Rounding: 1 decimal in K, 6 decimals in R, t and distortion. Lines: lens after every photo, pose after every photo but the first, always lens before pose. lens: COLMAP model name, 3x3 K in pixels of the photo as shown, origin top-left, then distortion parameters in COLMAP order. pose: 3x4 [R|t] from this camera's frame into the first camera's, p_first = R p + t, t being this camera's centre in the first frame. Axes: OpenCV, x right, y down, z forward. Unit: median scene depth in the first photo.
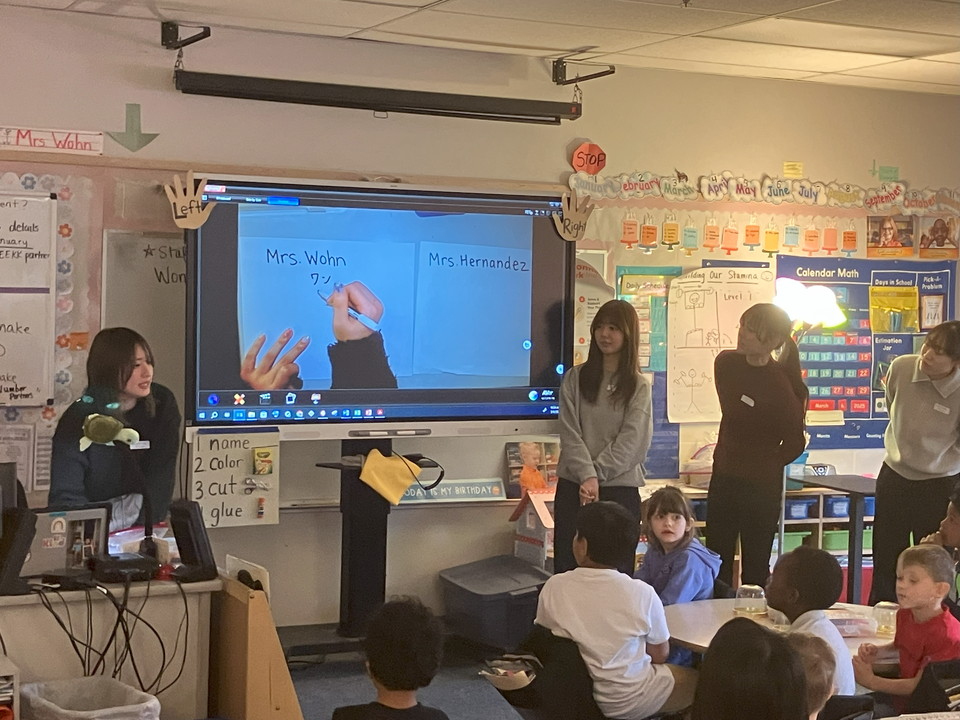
lens RADIAL K [[1679.3, 0, 479.9], [0, 1679.3, 360.4], [0, 0, 1]] dist [0.264953, 0.000000]
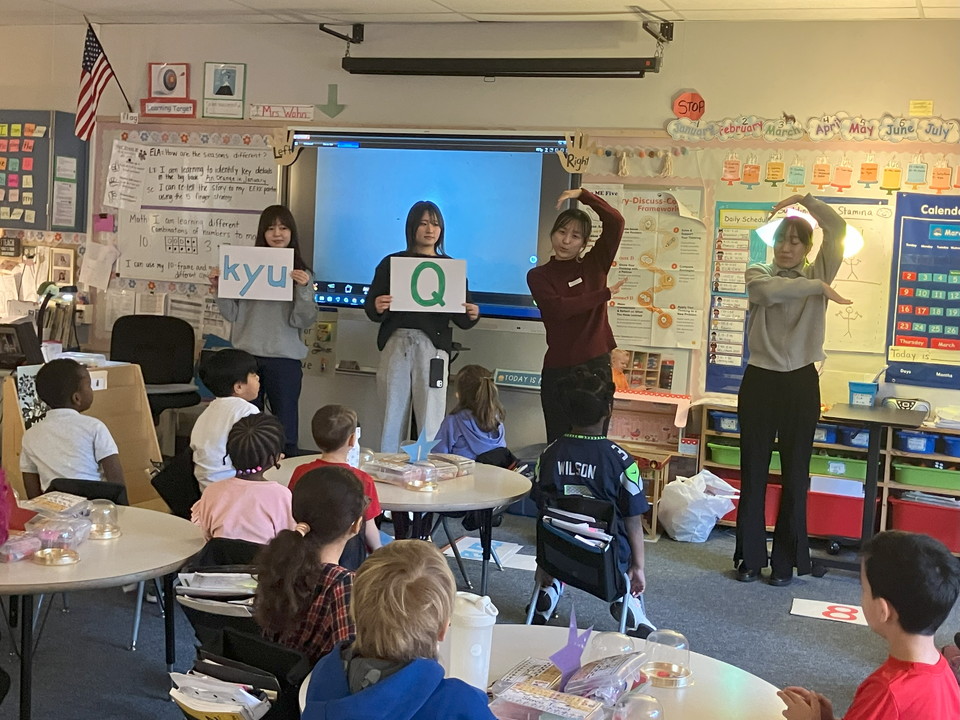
lens RADIAL K [[1330.1, 0, 480.0], [0, 1330.1, 358.8], [0, 0, 1]] dist [0.075566, 0.000000]
pose [[0.679972, 0.080046, -0.728856, 0.624951], [-0.068136, 0.996620, 0.045887, 0.018320], [0.730065, 0.018460, 0.683128, 0.277342]]
